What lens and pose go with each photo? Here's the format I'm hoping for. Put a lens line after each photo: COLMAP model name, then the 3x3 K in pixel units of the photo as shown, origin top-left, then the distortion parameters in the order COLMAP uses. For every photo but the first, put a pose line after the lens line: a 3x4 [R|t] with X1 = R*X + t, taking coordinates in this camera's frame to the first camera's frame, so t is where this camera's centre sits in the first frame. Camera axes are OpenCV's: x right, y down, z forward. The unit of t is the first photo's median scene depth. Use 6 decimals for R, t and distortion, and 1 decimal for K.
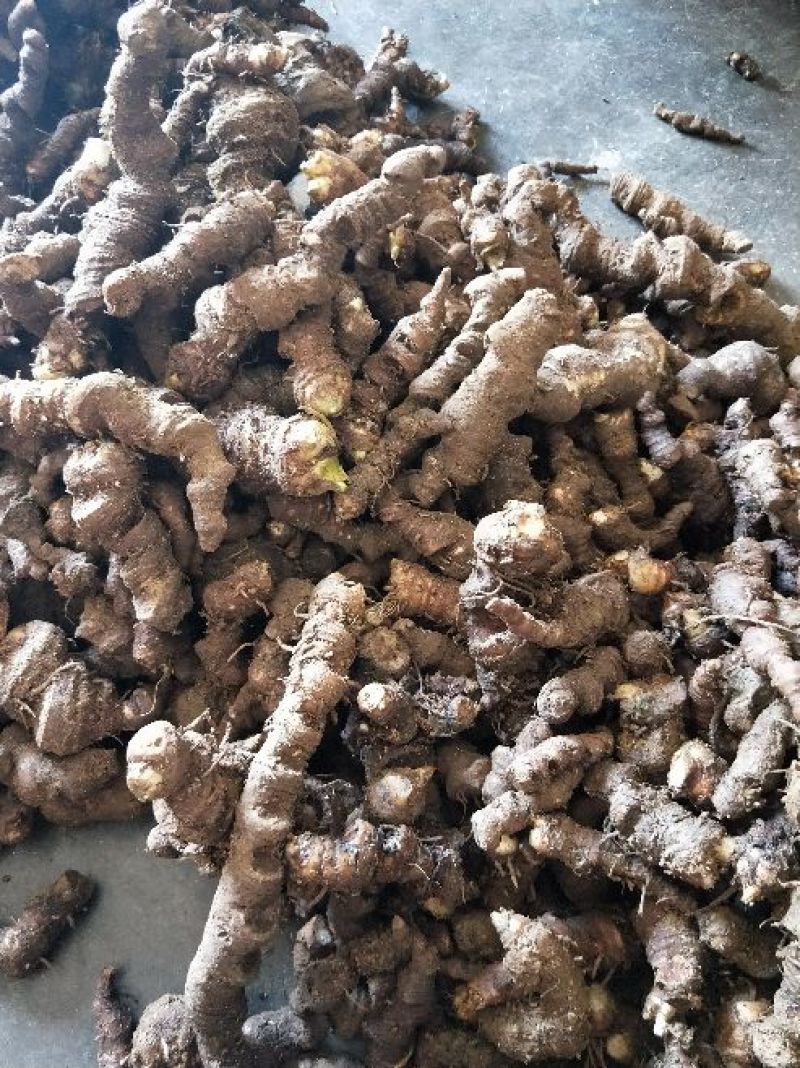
lens RADIAL K [[911.4, 0, 390.0], [0, 911.4, 533.4], [0, 0, 1]] dist [-0.045156, -0.017538]
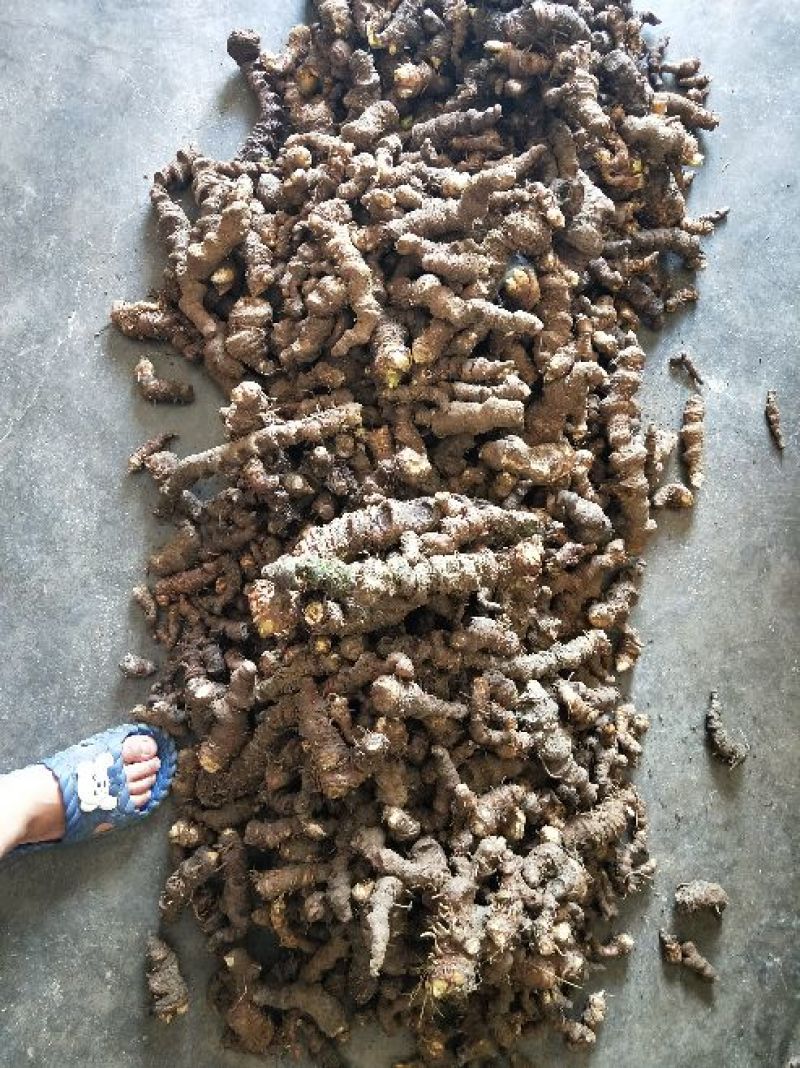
lens RADIAL K [[911.4, 0, 409.0], [0, 911.4, 534.1], [0, 0, 1]] dist [-0.045156, -0.017538]
pose [[0.570759, 0.820984, -0.014826, 0.292181], [-0.786219, 0.551620, 0.278523, -0.489281], [0.236841, -0.147314, 0.960315, -1.122734]]
